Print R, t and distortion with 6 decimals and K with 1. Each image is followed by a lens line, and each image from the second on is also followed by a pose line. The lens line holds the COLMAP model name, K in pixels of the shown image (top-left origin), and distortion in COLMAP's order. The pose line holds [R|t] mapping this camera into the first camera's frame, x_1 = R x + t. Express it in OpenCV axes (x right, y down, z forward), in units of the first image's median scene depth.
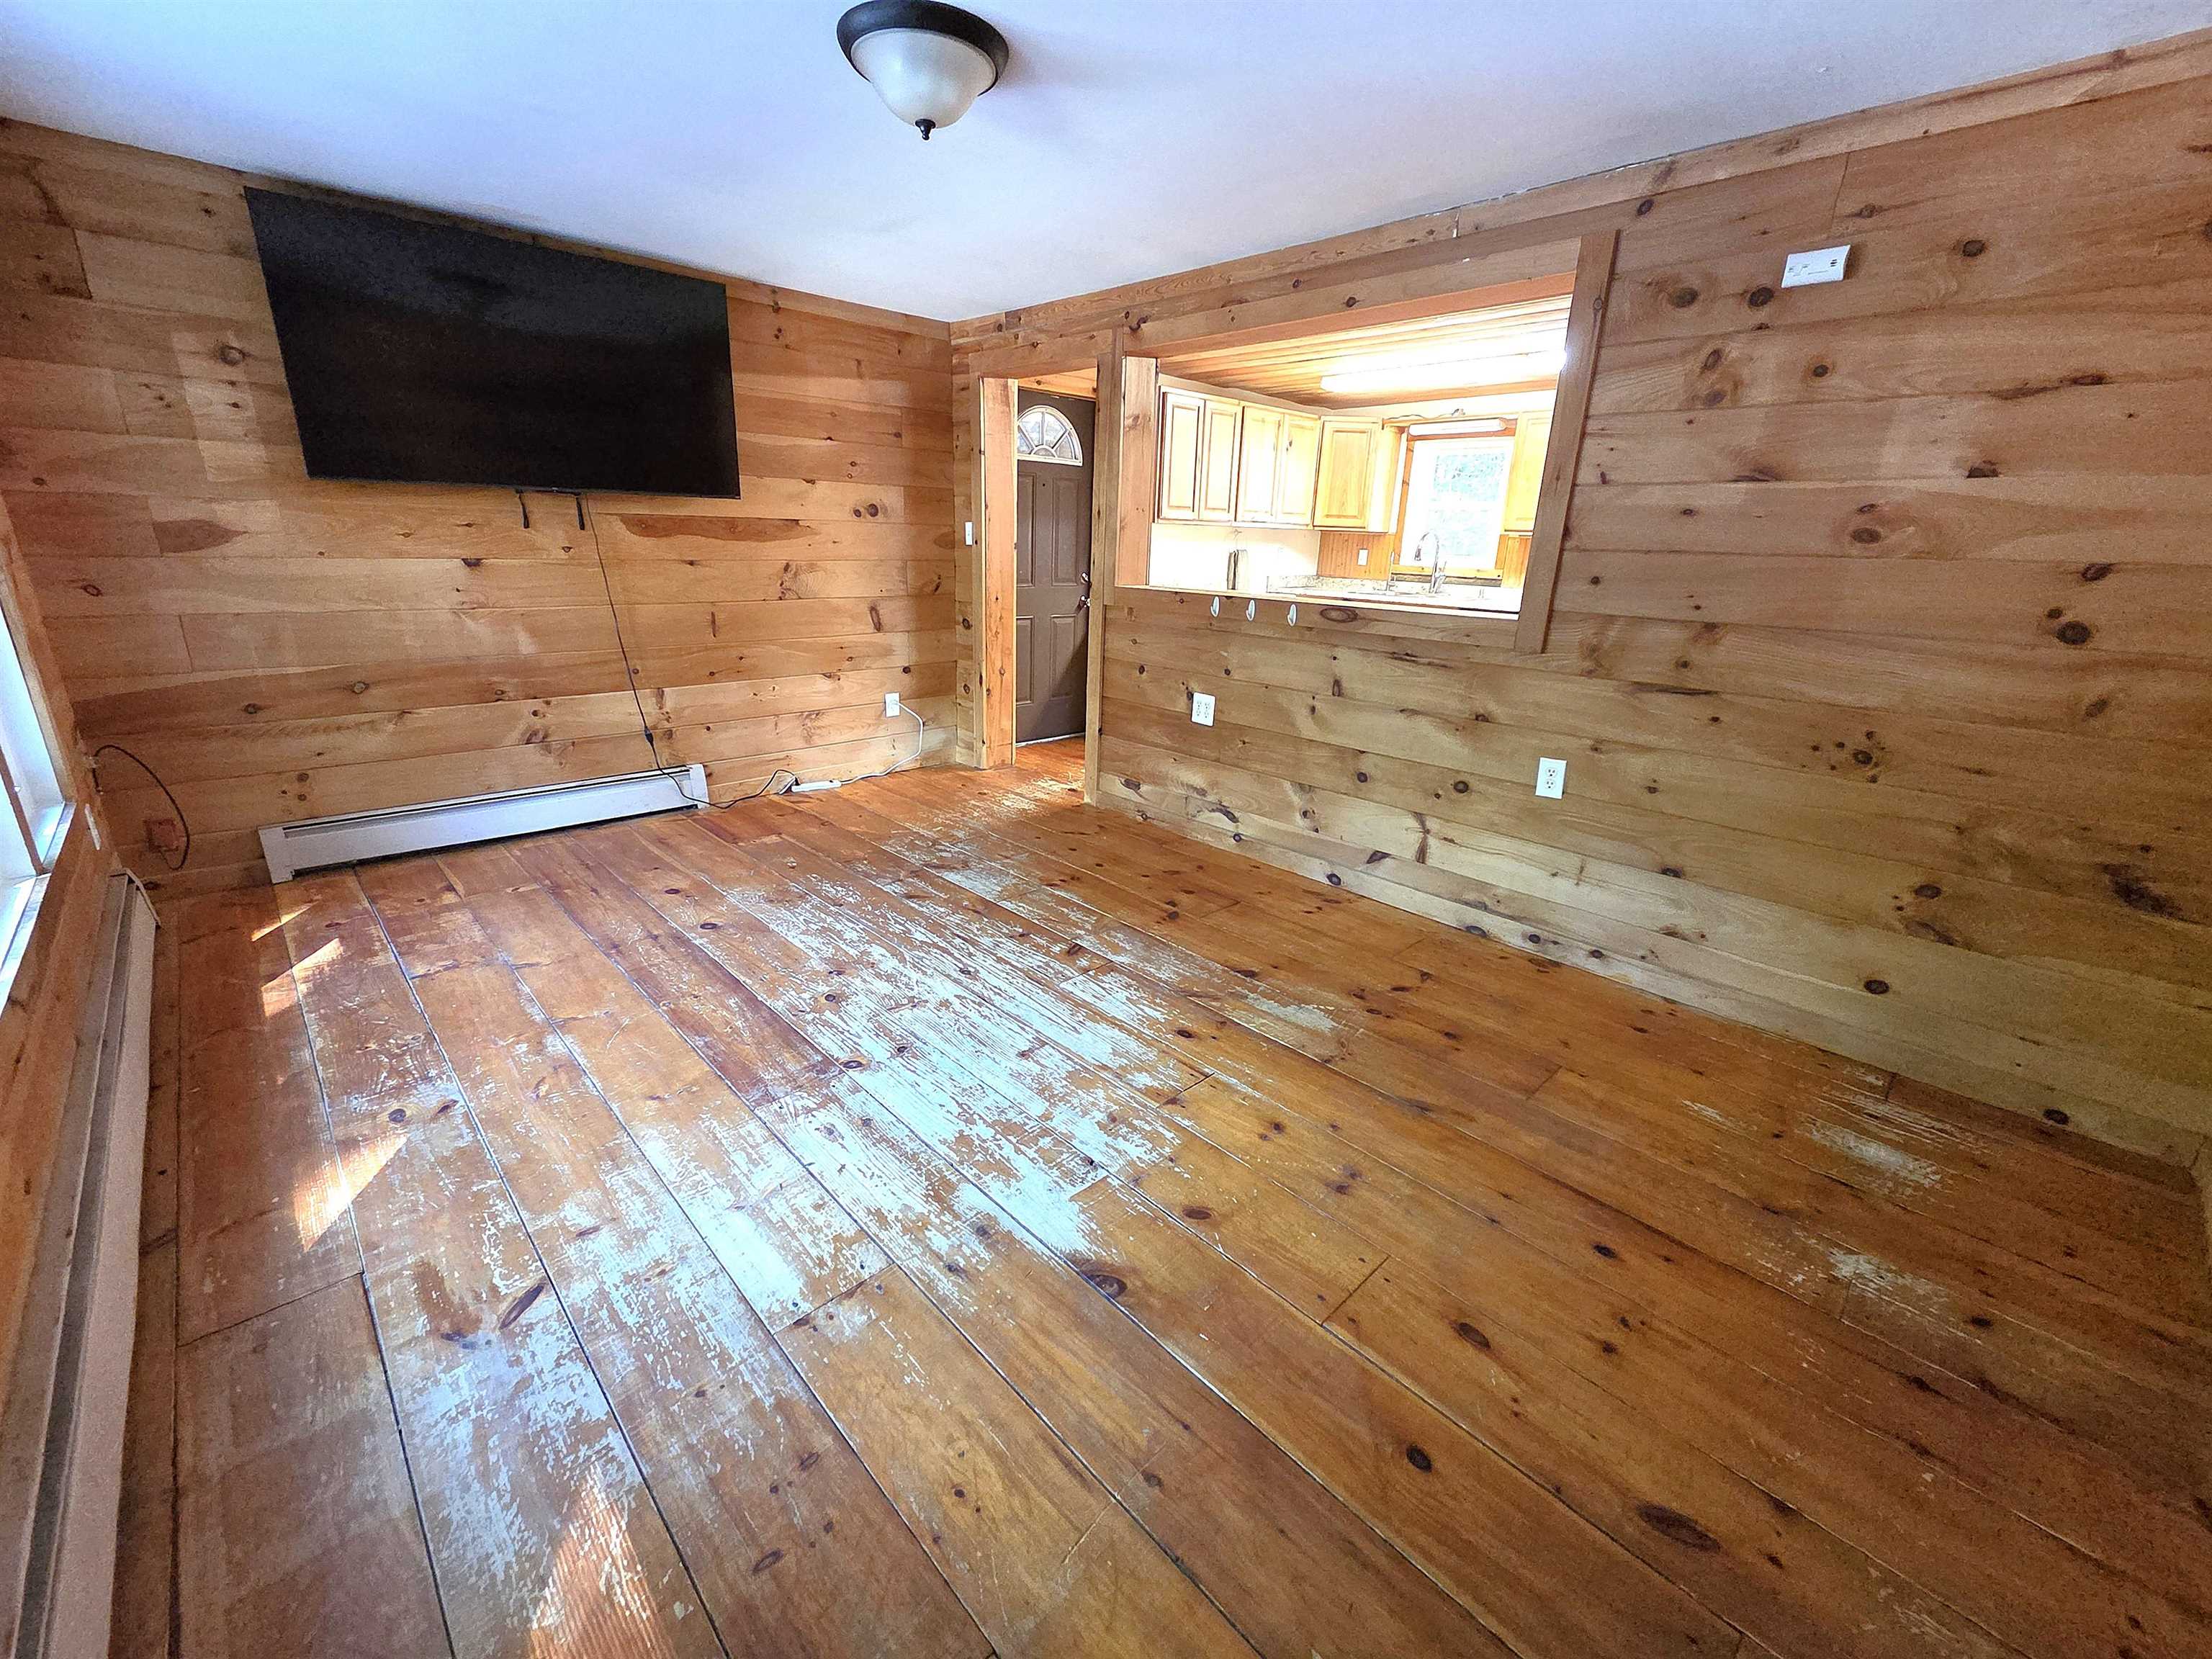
lens RADIAL K [[899.2, 0, 1096.7], [0, 899.2, 817.8], [0, 0, 1]] dist [0.006505, -0.001602]
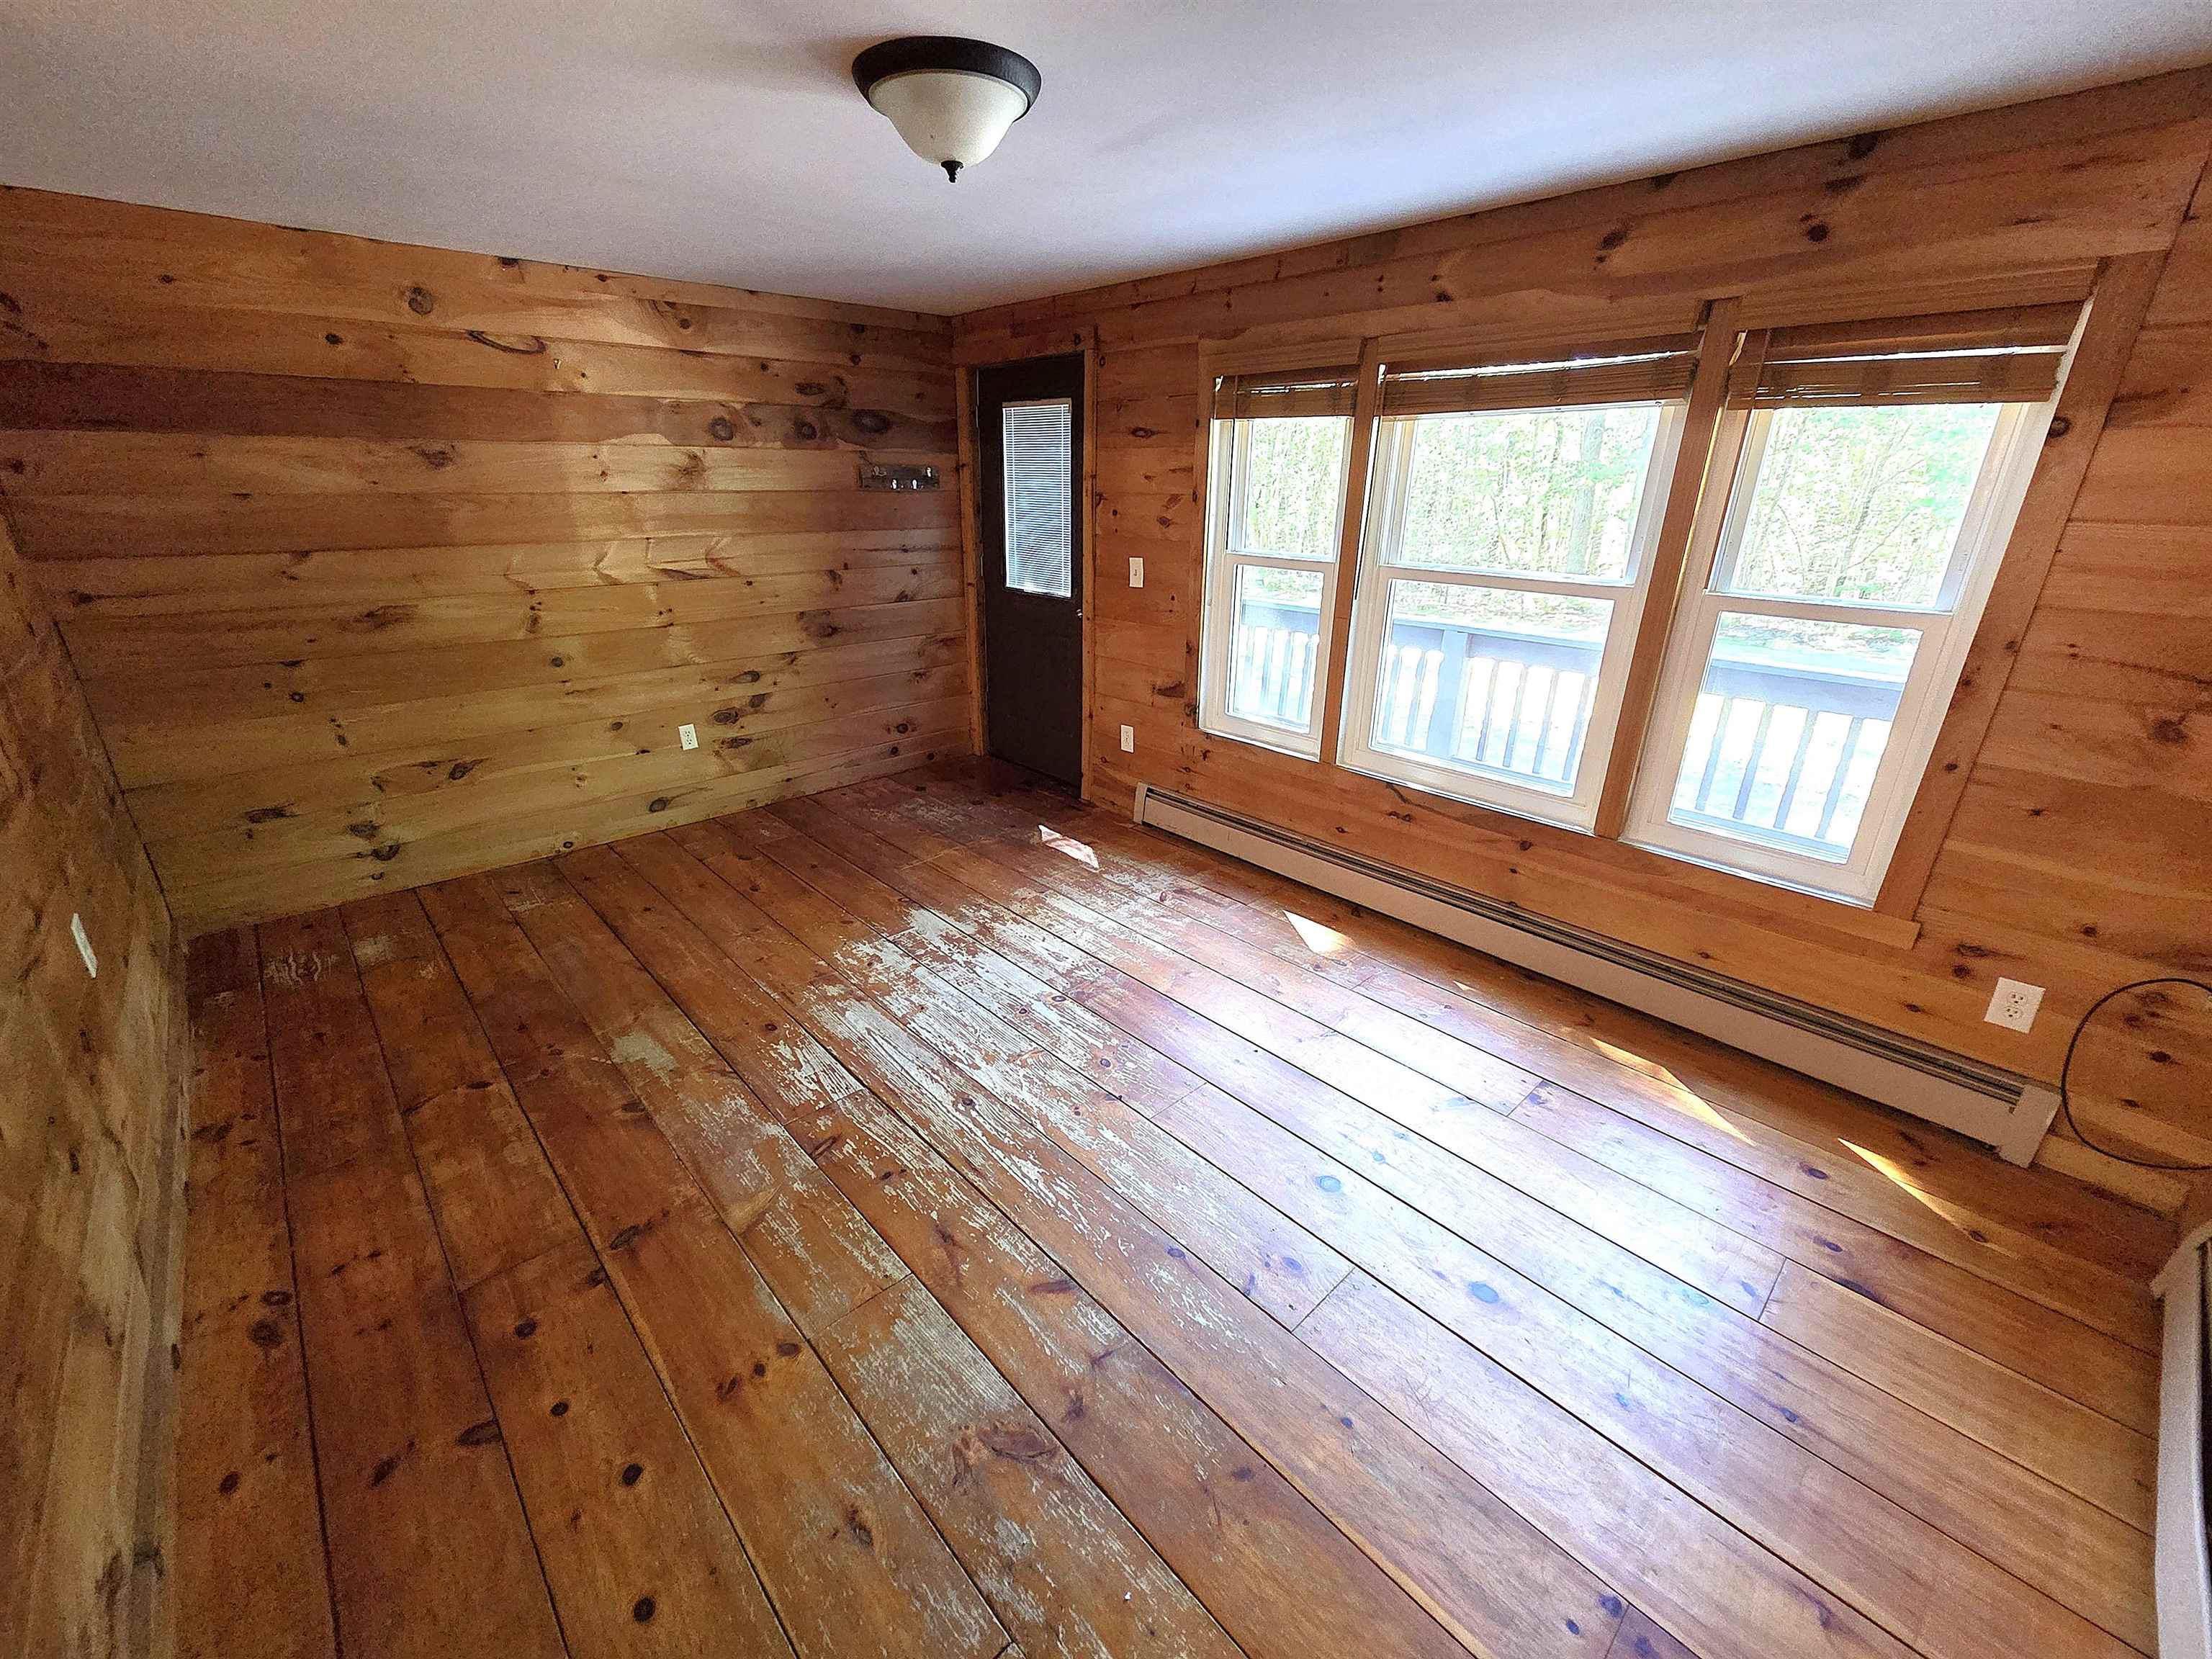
lens RADIAL K [[899.2, 0, 1096.7], [0, 899.2, 817.8], [0, 0, 1]] dist [0.006505, -0.001602]
pose [[-0.999082, -0.042770, 0.002480, -0.241330], [-0.031926, 0.781876, 0.622616, -0.544007], [-0.028568, 0.621966, -0.782523, 1.395718]]
